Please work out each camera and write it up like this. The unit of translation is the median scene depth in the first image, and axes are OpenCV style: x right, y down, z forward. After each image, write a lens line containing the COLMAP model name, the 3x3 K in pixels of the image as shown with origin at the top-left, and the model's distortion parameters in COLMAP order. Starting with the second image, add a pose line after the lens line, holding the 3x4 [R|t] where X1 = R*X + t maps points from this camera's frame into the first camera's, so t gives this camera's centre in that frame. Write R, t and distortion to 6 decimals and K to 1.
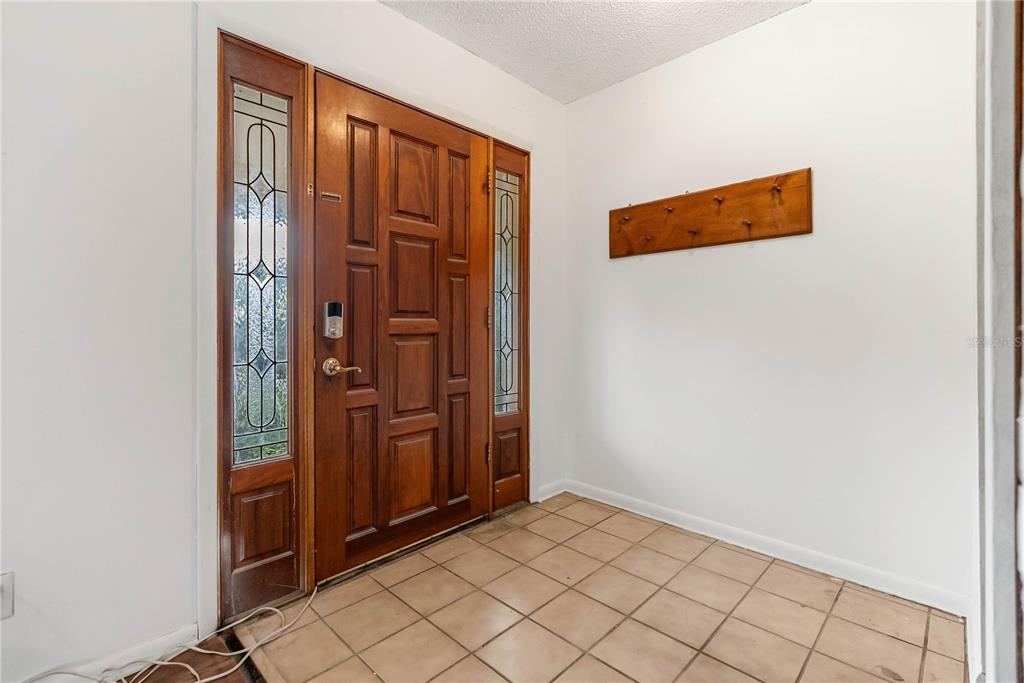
lens RADIAL K [[468.6, 0, 512.0], [0, 468.6, 331.4], [0, 0, 1]] dist [0.000277, 0.000284]
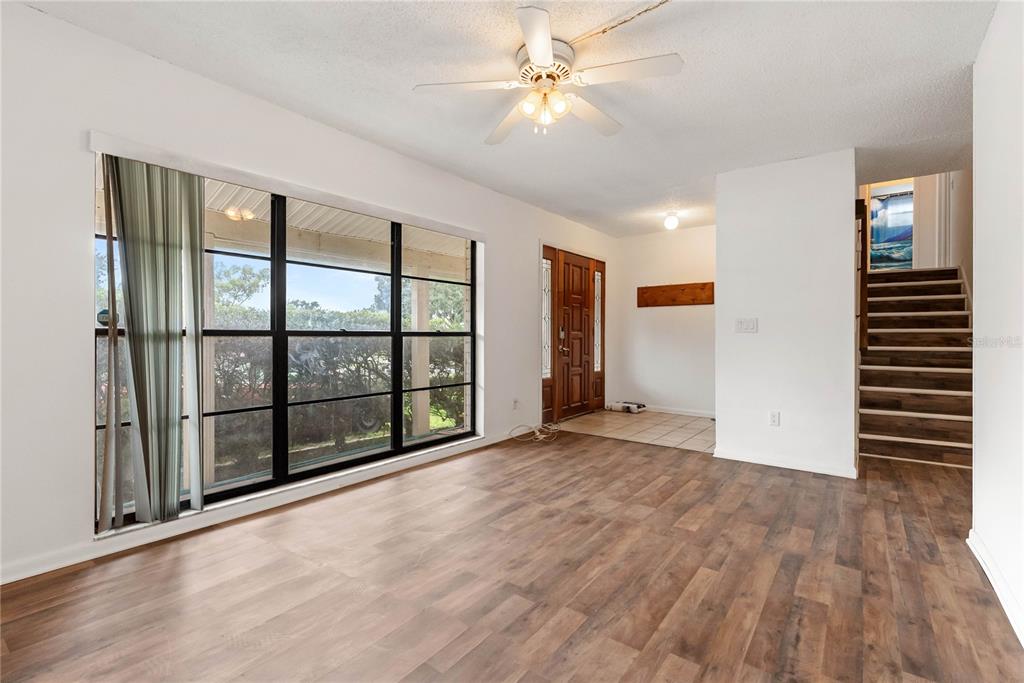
lens RADIAL K [[457.9, 0, 517.9], [0, 457.9, 344.3], [0, 0, 1]] dist [0.001627, 0.001263]
pose [[0.992170, 0.004189, 0.124828, -0.847773], [-0.004775, 0.999979, 0.004400, 0.031673], [-0.124807, -0.004962, 0.992169, -1.535607]]
